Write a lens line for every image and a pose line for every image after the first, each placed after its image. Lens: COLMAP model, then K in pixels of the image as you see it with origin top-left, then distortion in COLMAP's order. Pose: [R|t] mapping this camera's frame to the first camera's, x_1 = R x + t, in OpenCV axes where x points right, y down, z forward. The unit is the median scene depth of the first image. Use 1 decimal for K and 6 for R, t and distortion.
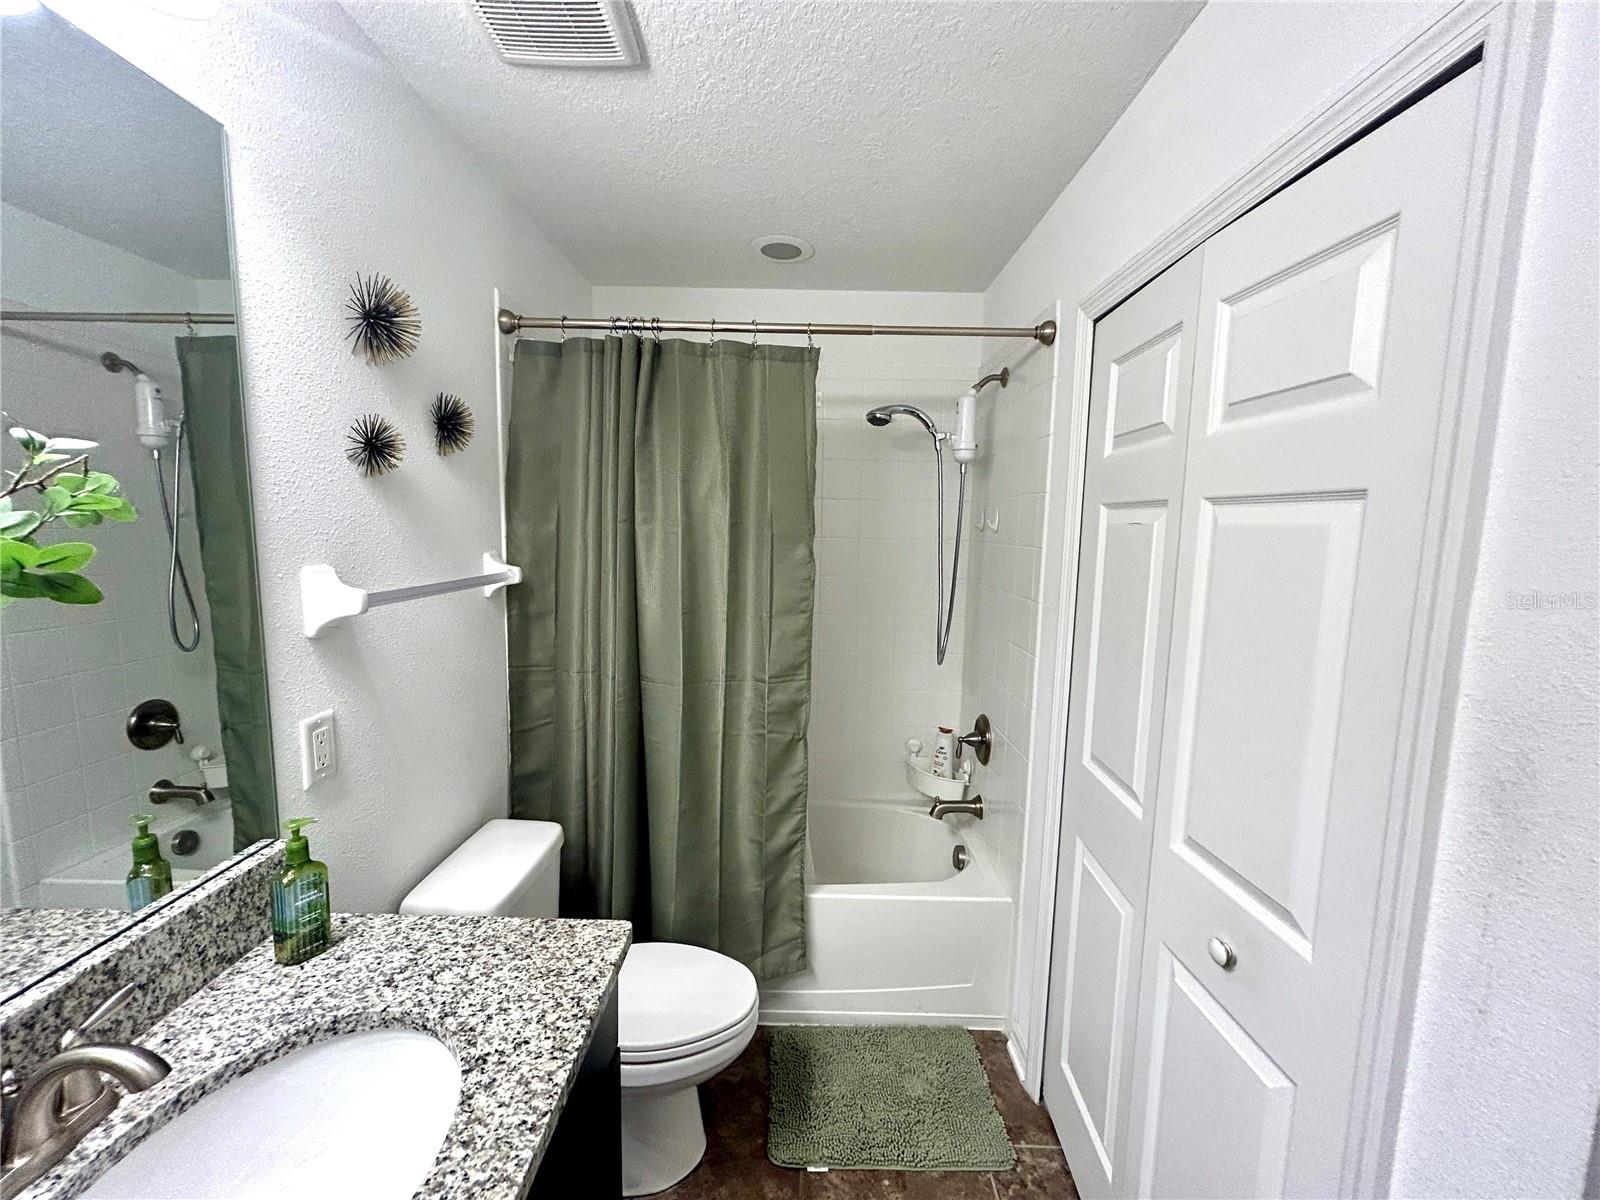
lens RADIAL K [[646.7, 0, 802.1], [0, 646.7, 599.2], [0, 0, 1]] dist [0.001261, 0.000148]
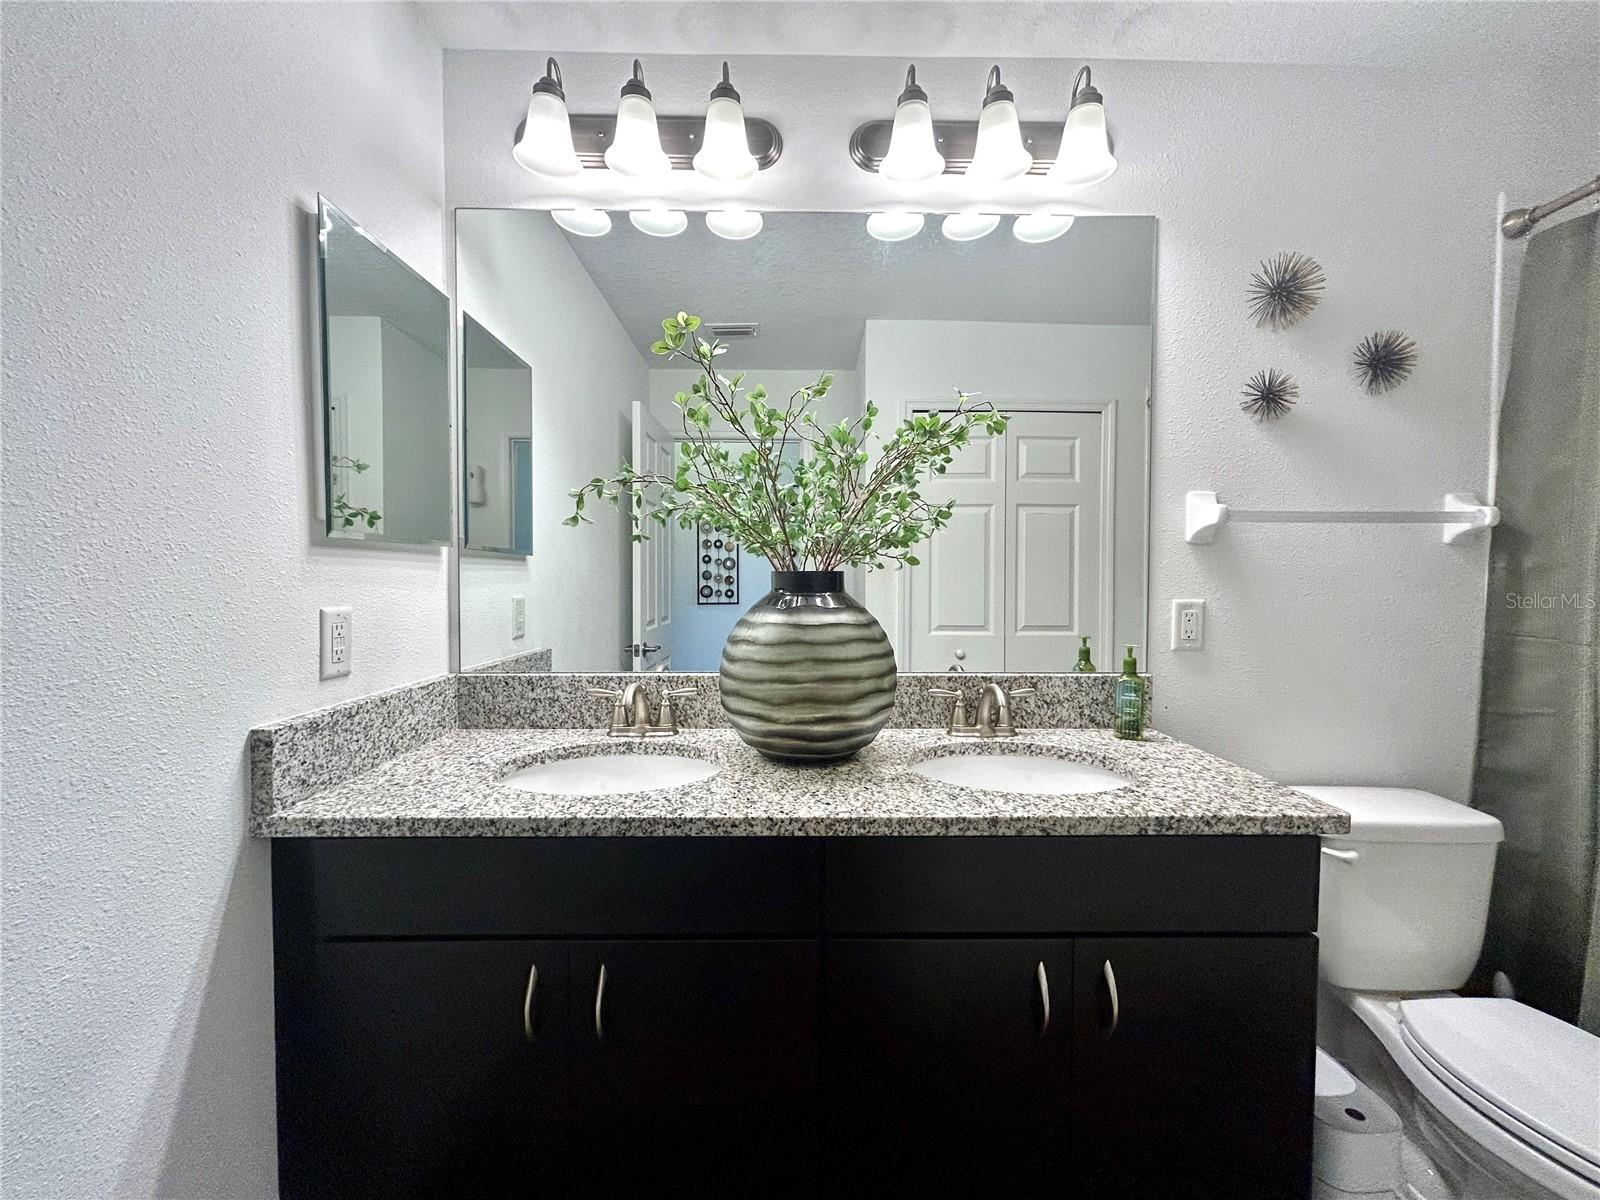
lens RADIAL K [[646.7, 0, 798.7], [0, 646.7, 595.1], [0, 0, 1]] dist [0.001261, 0.000148]
pose [[0.022339, 0.013599, -0.999658, 0.607792], [-0.114644, 0.993346, 0.010952, 0.250718], [0.993155, 0.114360, 0.023749, 0.144526]]
